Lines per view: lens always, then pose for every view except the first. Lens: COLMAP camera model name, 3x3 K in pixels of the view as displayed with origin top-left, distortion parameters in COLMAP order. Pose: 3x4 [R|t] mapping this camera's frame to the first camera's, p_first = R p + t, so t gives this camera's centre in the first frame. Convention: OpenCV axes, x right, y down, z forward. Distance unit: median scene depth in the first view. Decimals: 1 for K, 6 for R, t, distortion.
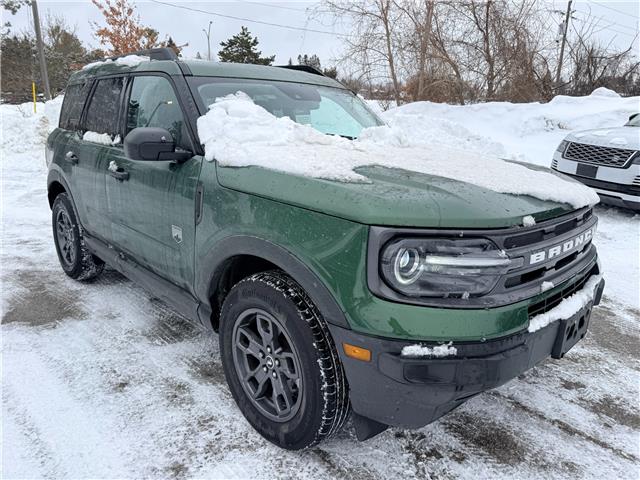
lens RADIAL K [[468.4, 0, 327.2], [0, 468.4, 239.2], [0, 0, 1]] dist [0.007115, -0.002748]
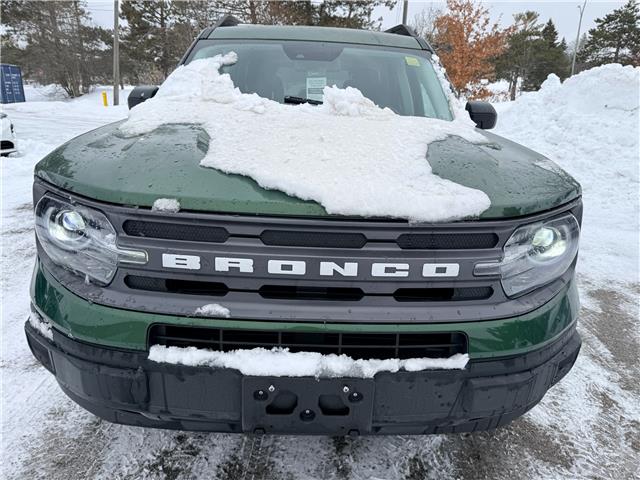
lens RADIAL K [[468.4, 0, 327.2], [0, 468.4, 239.2], [0, 0, 1]] dist [0.007115, -0.002748]
pose [[0.719999, 0.220894, -0.657881, 0.132753], [-0.206265, 0.973265, 0.101048, -0.013498], [0.662613, 0.062943, 0.746312, 0.080015]]
